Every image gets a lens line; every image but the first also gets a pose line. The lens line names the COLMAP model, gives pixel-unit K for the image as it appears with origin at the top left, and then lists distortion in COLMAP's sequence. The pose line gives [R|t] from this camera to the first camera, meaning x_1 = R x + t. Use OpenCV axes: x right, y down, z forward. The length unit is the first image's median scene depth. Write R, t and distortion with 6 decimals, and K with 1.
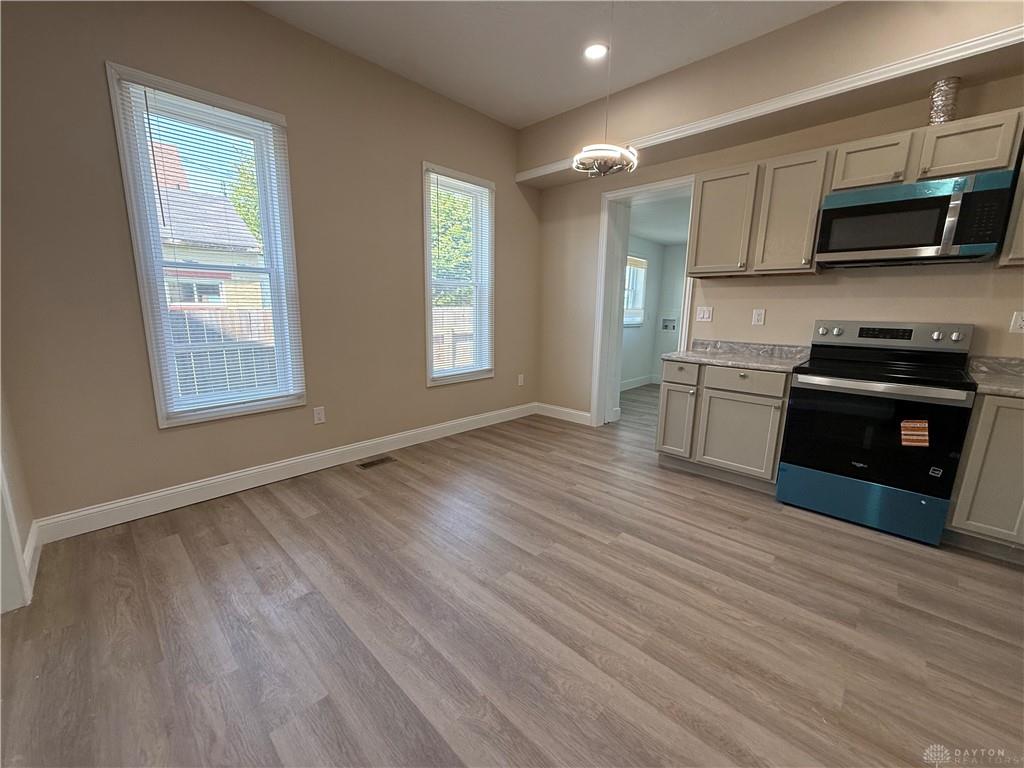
lens RADIAL K [[411.5, 0, 508.3], [0, 411.5, 384.0], [0, 0, 1]] dist [-0.002194, 0.000385]
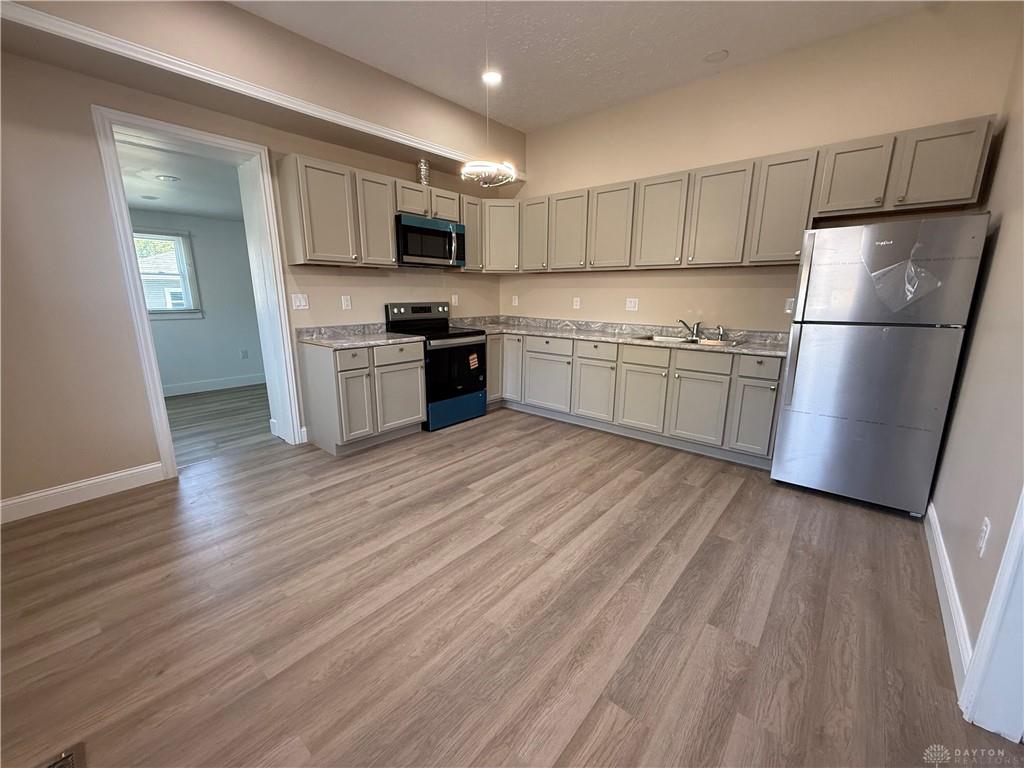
lens RADIAL K [[411.5, 0, 505.8], [0, 411.5, 385.6], [0, 0, 1]] dist [-0.002194, 0.000385]
pose [[-0.059853, -0.230479, 0.971235, -0.744362], [0.183641, 0.953830, 0.237665, -0.165469], [-0.981169, 0.192584, -0.014764, 0.772669]]
